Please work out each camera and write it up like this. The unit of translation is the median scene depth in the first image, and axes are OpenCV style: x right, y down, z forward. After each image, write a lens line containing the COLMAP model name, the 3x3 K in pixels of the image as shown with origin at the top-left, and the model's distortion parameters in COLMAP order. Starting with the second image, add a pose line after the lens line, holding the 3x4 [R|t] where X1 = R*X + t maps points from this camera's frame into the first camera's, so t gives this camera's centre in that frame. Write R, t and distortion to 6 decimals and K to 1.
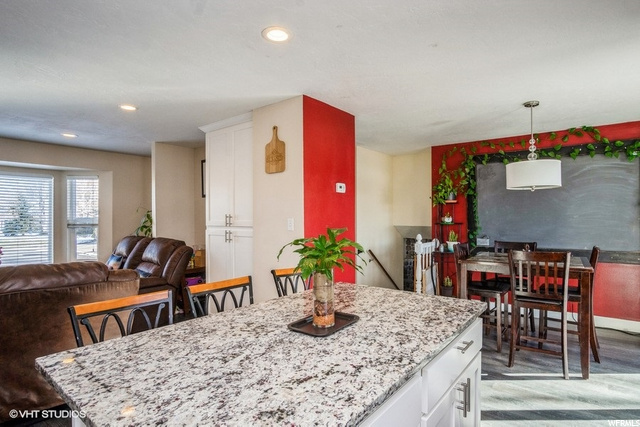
lens RADIAL K [[346.7, 0, 320.8], [0, 346.7, 214.9], [0, 0, 1]] dist [-0.028543, 0.006056]
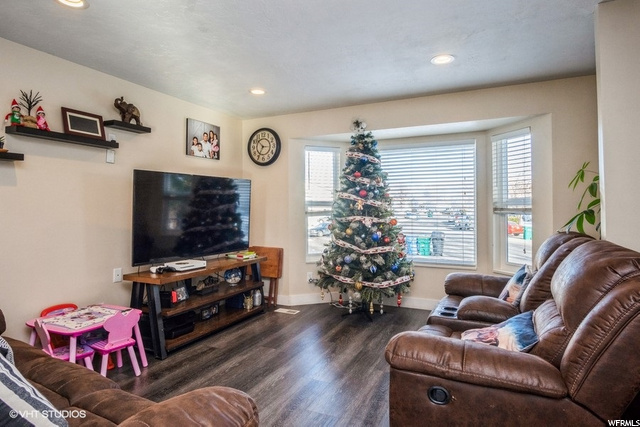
lens RADIAL K [[346.7, 0, 336.6], [0, 346.7, 204.5], [0, 0, 1]] dist [-0.028543, 0.006056]
pose [[0.240912, -0.011112, -0.970483, -0.487006], [0.011883, 0.999893, -0.008499, 0.071685], [0.970474, -0.009485, 0.241018, 1.714807]]
